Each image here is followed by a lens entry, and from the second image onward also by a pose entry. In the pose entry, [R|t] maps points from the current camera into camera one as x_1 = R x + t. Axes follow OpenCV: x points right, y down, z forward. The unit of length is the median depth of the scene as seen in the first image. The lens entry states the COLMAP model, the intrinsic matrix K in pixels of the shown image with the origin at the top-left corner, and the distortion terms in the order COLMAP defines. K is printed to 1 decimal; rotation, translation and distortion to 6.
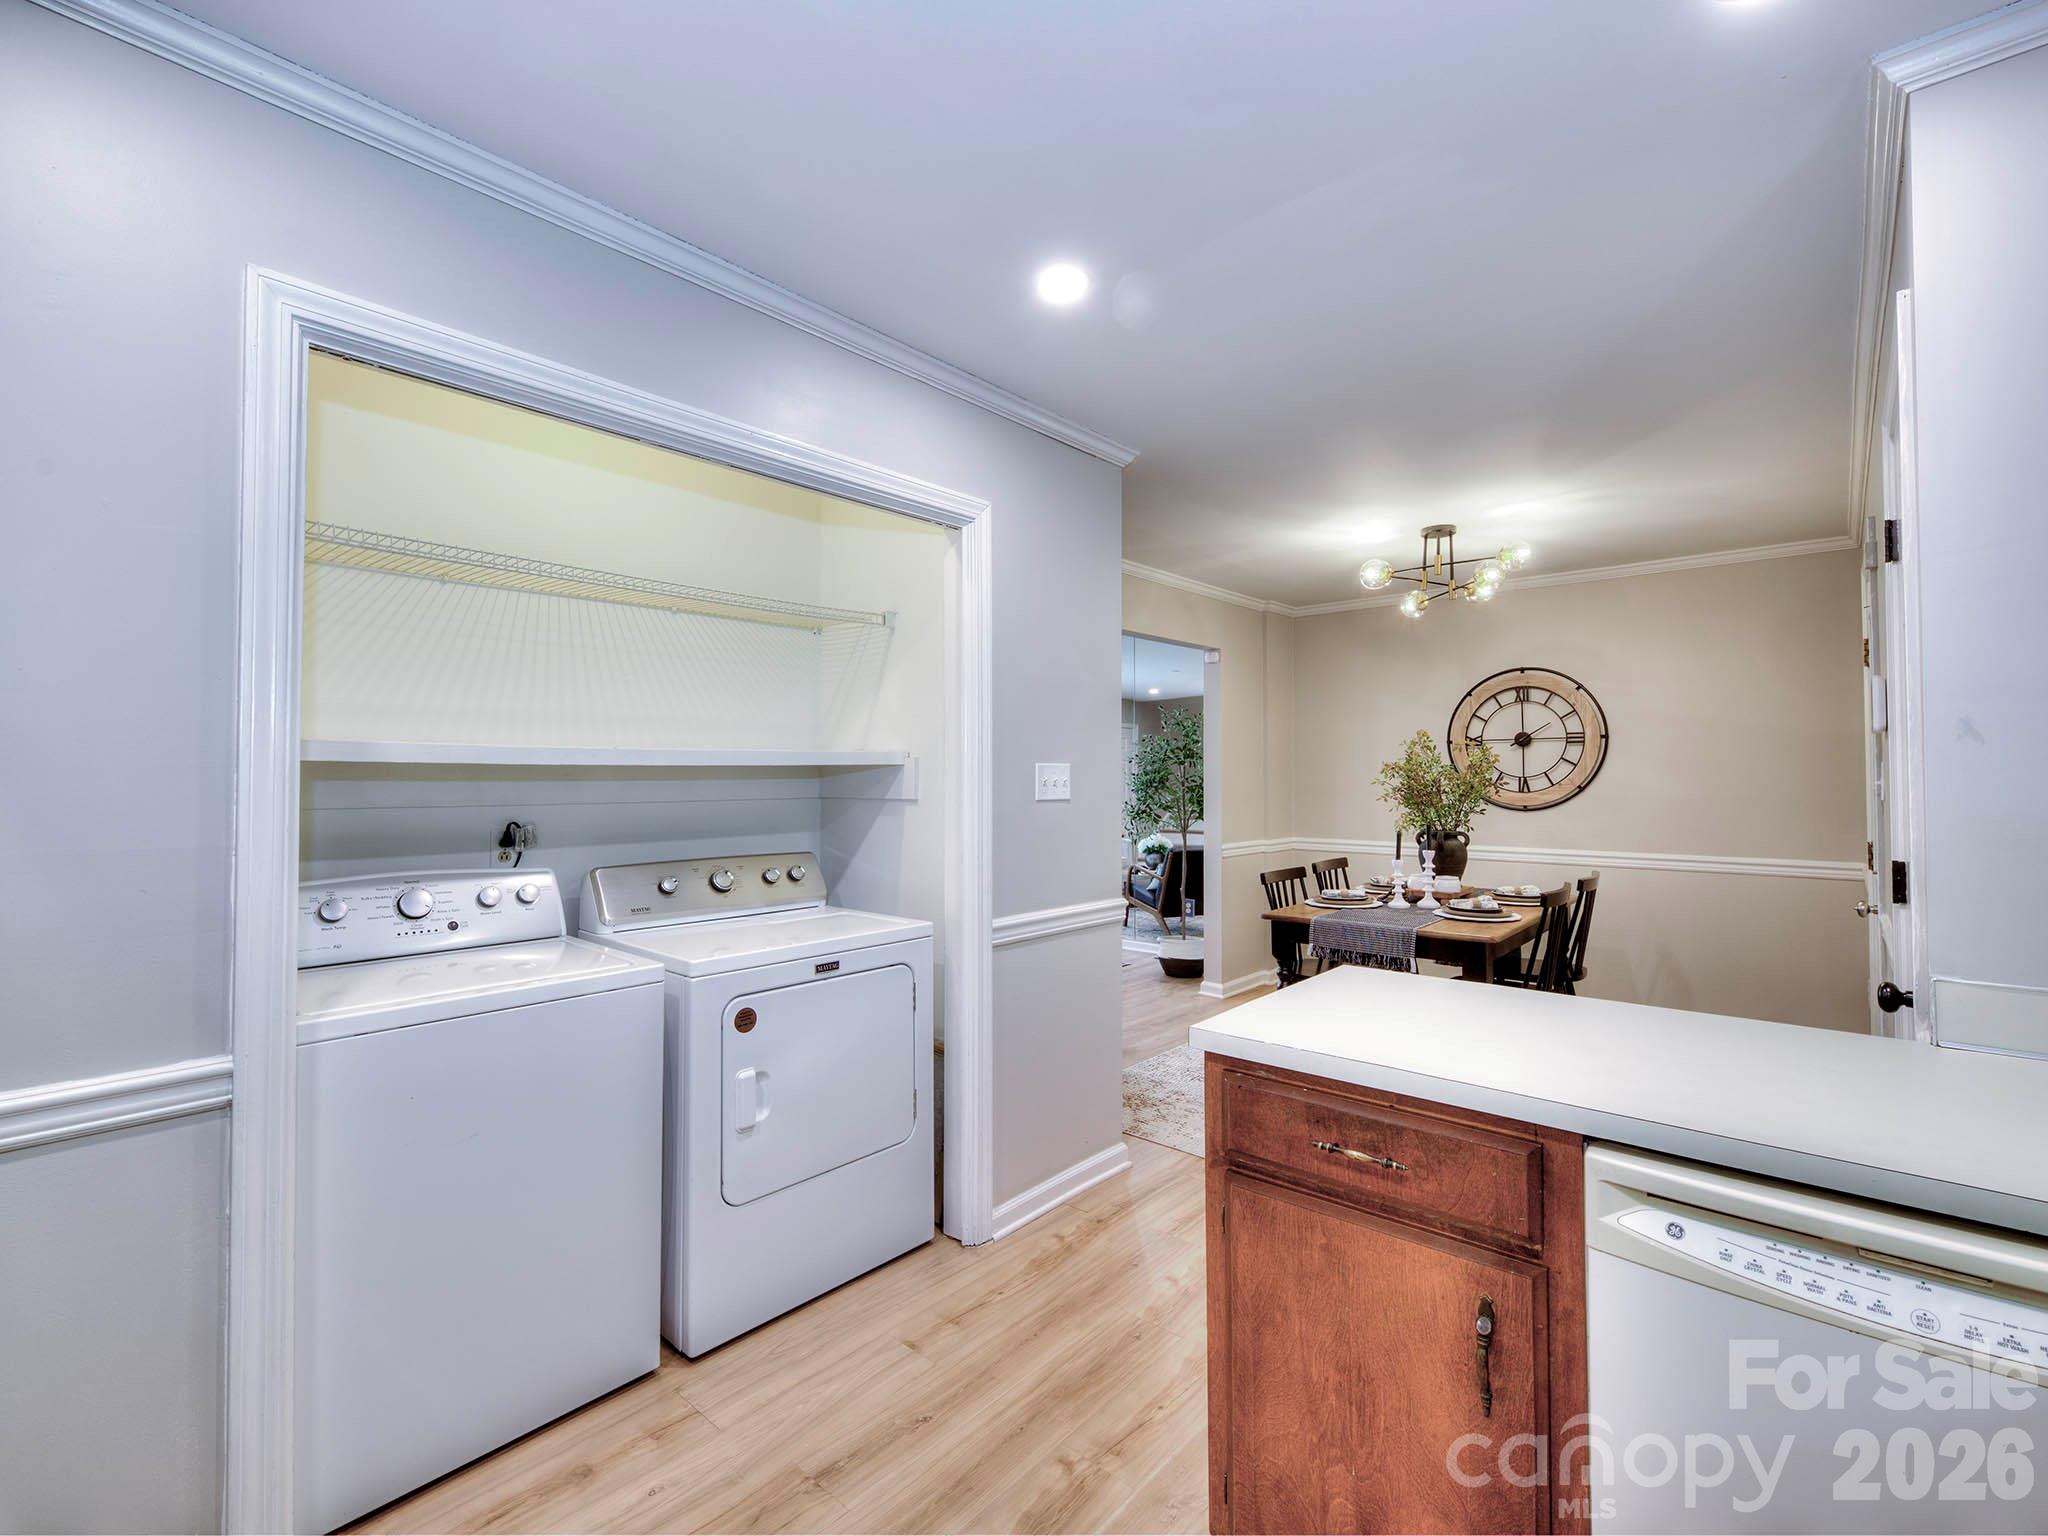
lens RADIAL K [[911.9, 0, 1016.1], [0, 911.9, 763.2], [0, 0, 1]] dist [0.002547, -0.002280]
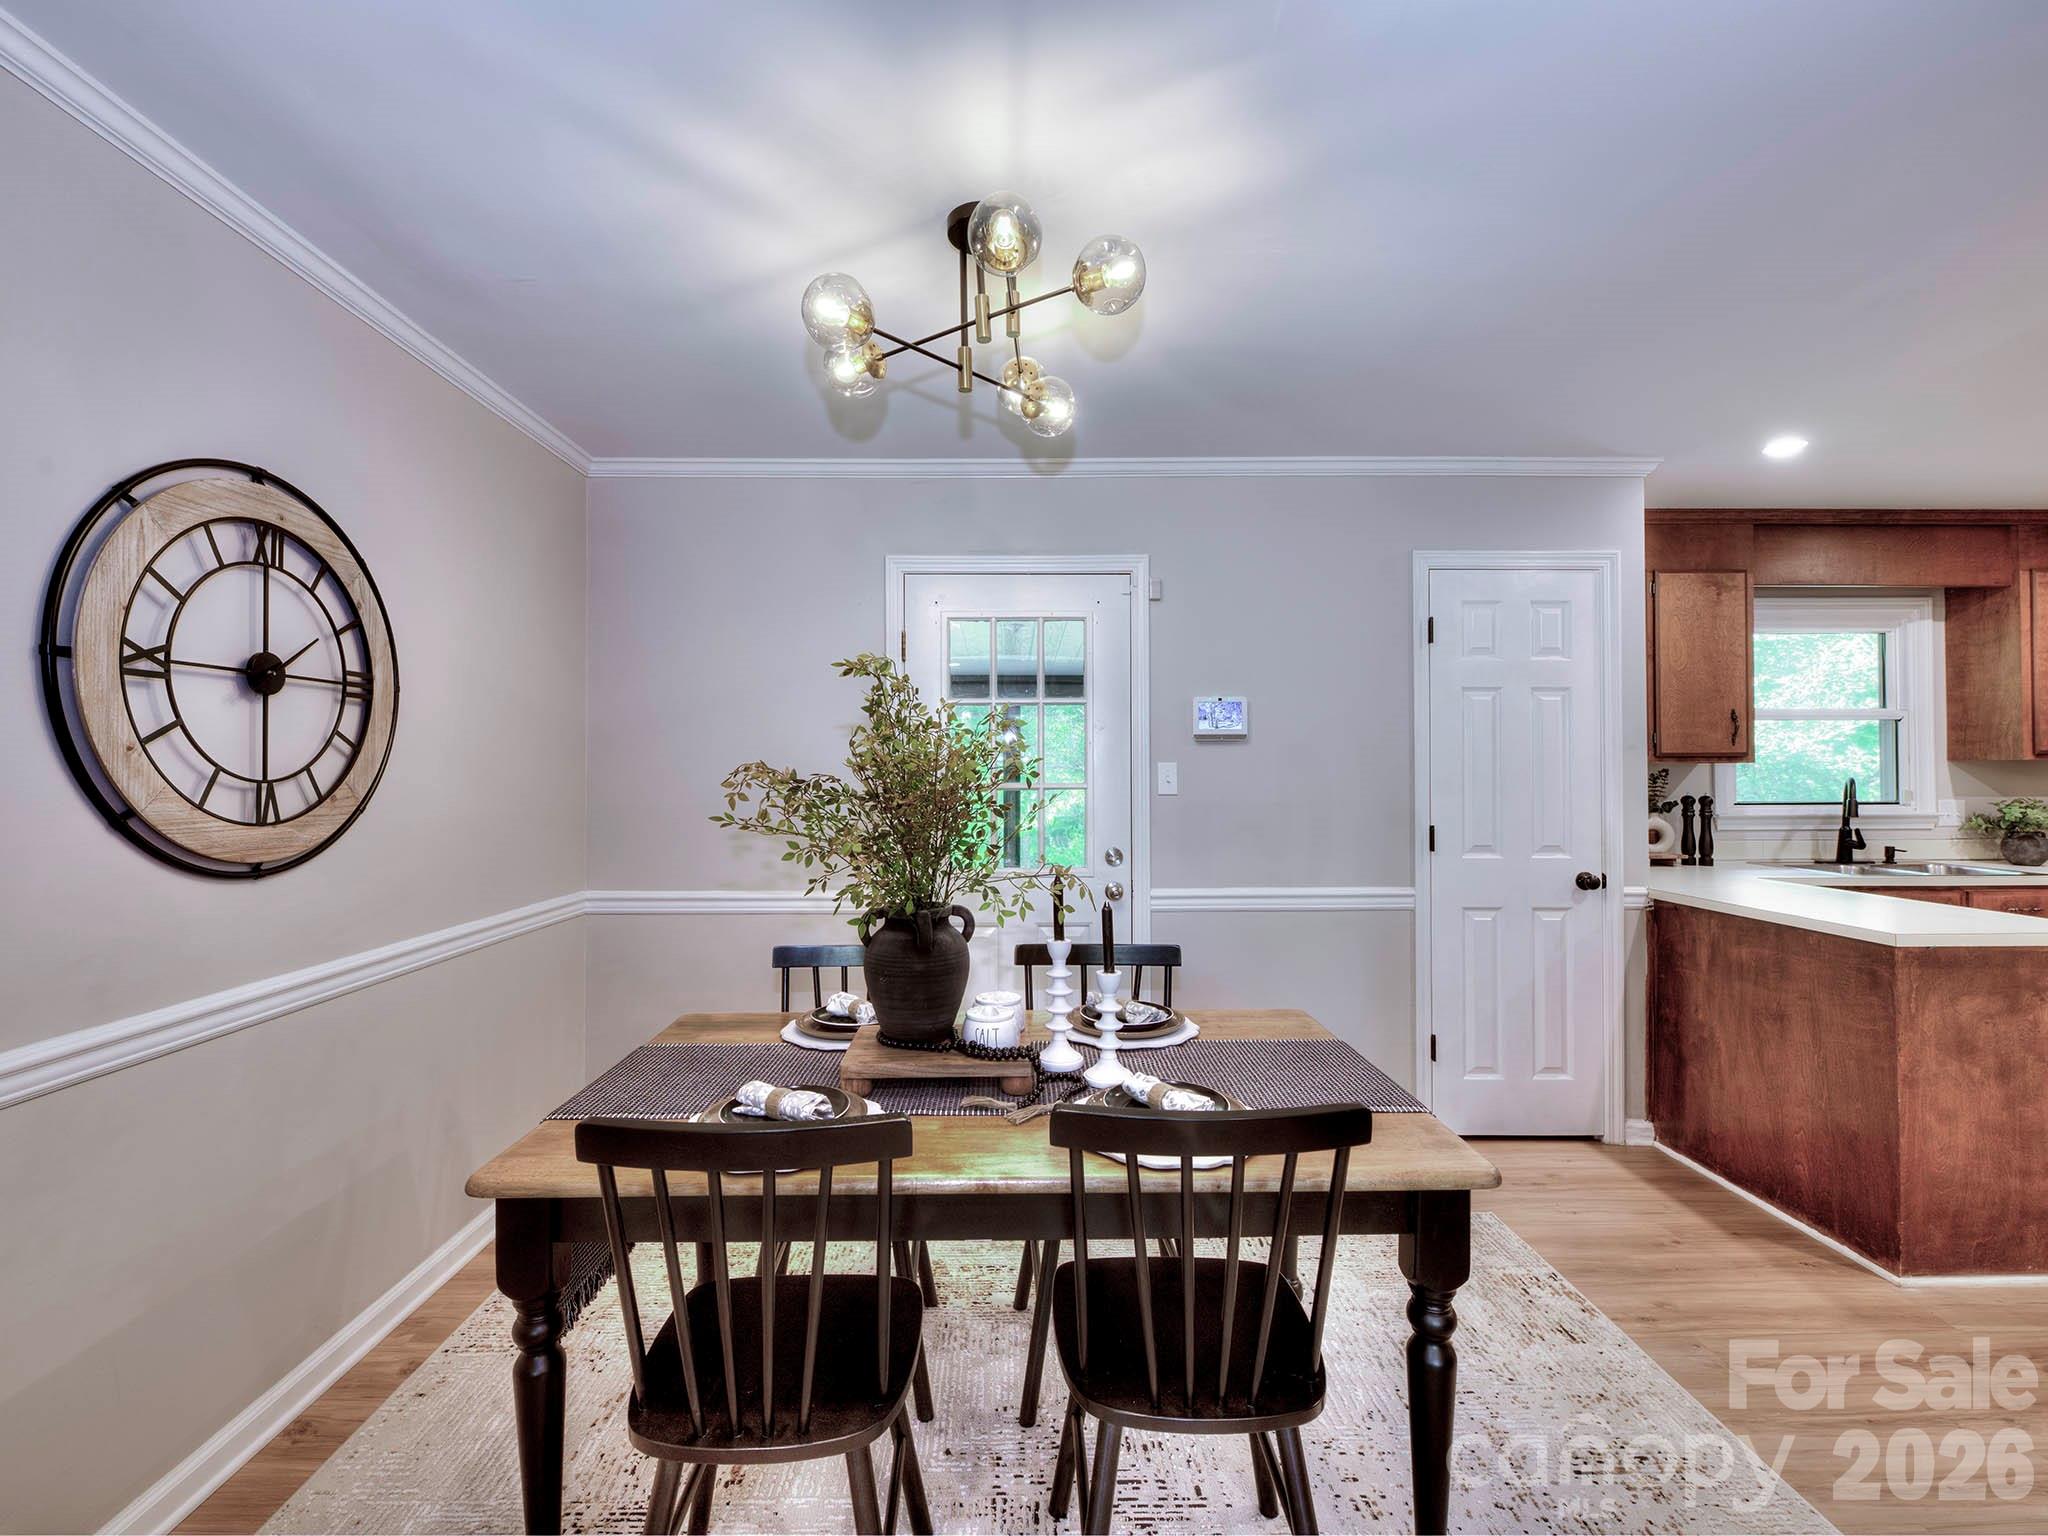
lens RADIAL K [[911.9, 0, 1013.4], [0, 911.9, 757.3], [0, 0, 1]] dist [0.002547, -0.002280]
pose [[-0.674672, 0.016416, 0.737935, 0.091431], [-0.007715, 0.999541, -0.029289, 0.013265], [-0.738077, -0.025453, -0.674236, 0.934368]]
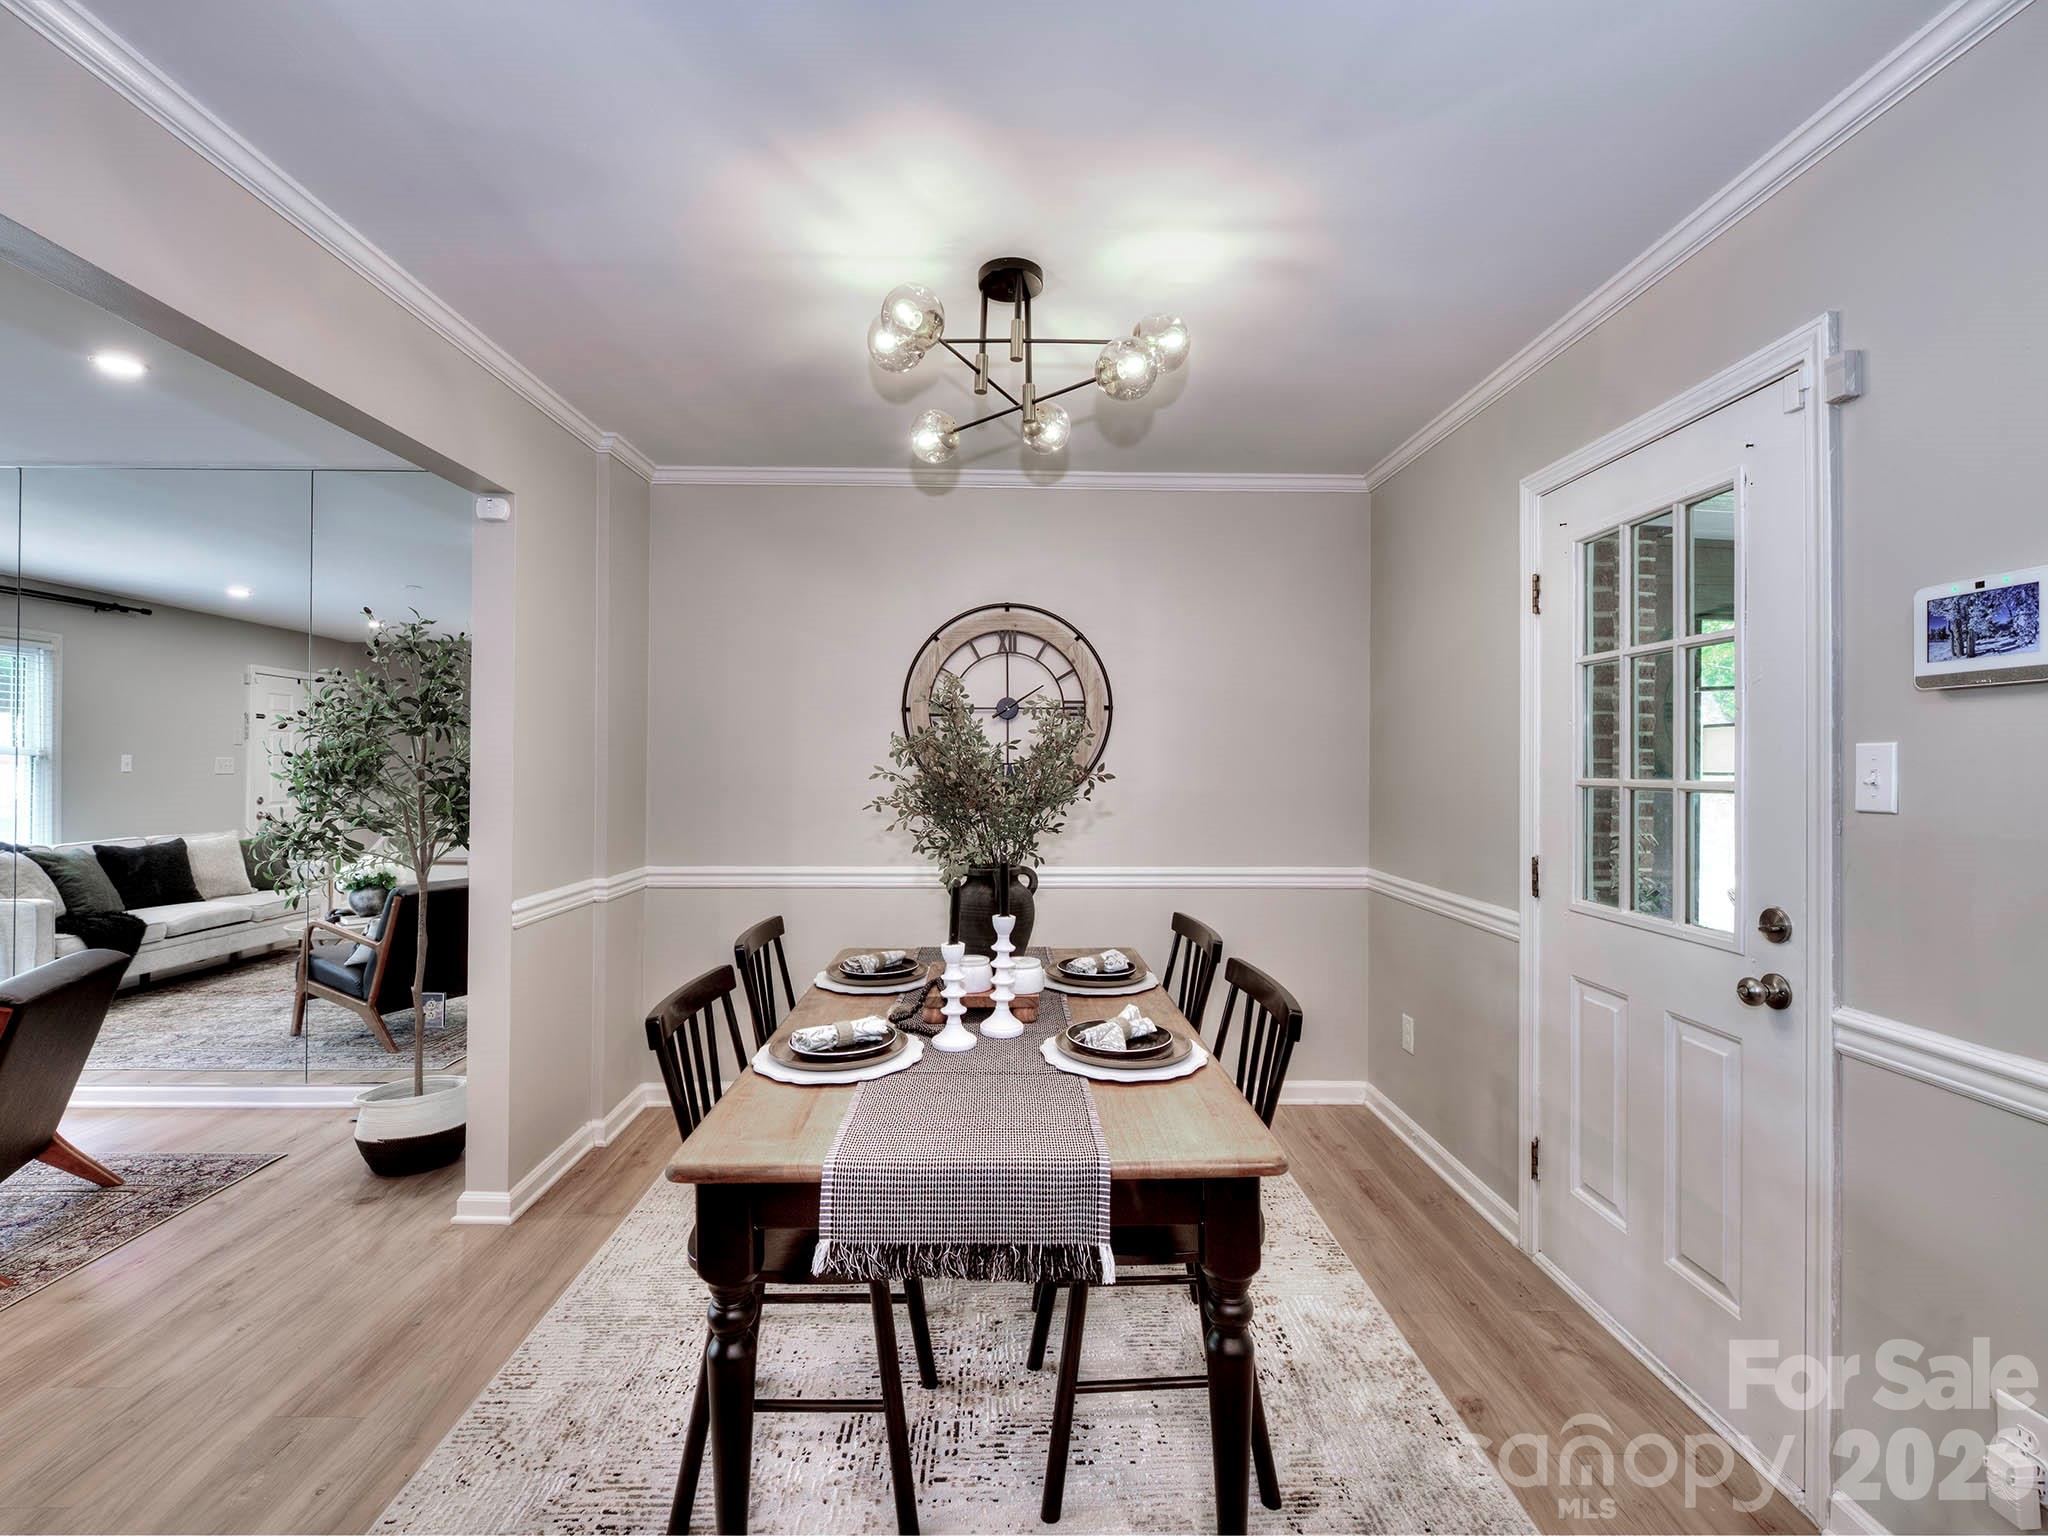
lens RADIAL K [[911.9, 0, 1023.9], [0, 911.9, 754.8], [0, 0, 1]] dist [0.002547, -0.002280]
pose [[0.729293, 0.009215, 0.684139, 0.089837], [-0.015830, 0.999869, 0.003407, 0.005469], [-0.684018, -0.013314, 0.729343, 0.451095]]
